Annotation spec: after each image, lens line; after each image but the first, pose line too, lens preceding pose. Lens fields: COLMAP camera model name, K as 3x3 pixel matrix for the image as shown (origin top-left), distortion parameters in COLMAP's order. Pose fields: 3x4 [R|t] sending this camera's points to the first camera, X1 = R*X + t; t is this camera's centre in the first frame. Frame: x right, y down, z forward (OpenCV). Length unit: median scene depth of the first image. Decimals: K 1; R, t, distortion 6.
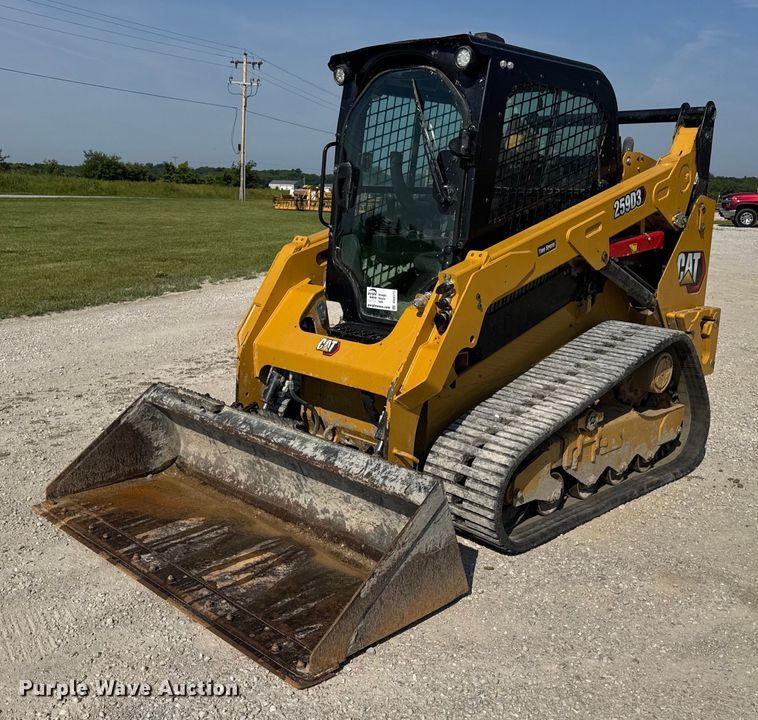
lens RADIAL K [[799.6, 0, 370.5], [0, 799.6, 380.5], [0, 0, 1]] dist [-0.001482, 0.000000]
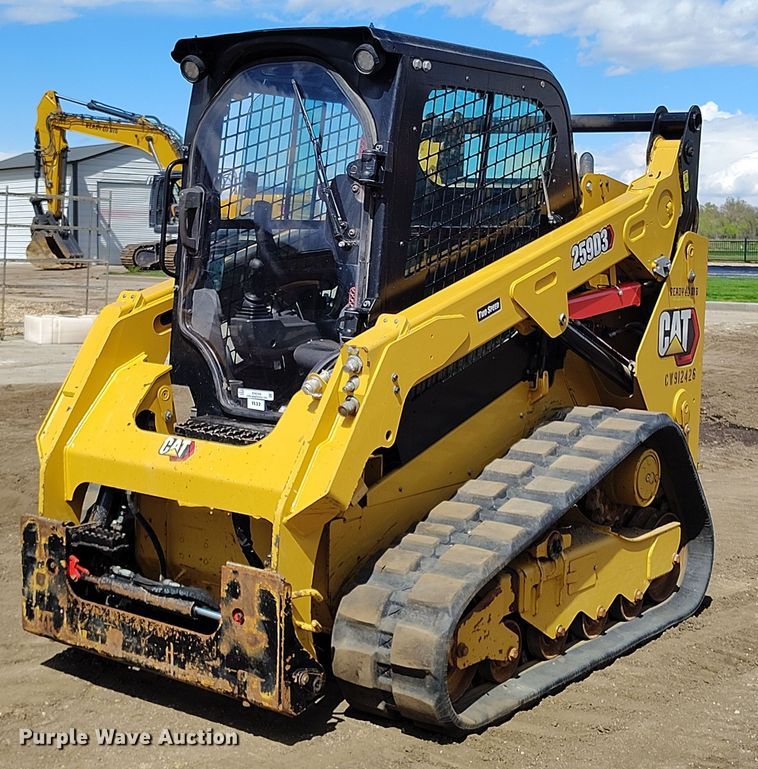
lens RADIAL K [[1321.3, 0, 381.0], [0, 1321.3, 381.3], [0, 0, 1]] dist [0.039963, 0.000000]
pose [[0.989005, -0.014268, 0.147192, -0.046551], [0.028343, 0.995171, -0.093976, 0.008995], [-0.145140, 0.097115, 0.984633, -0.150801]]
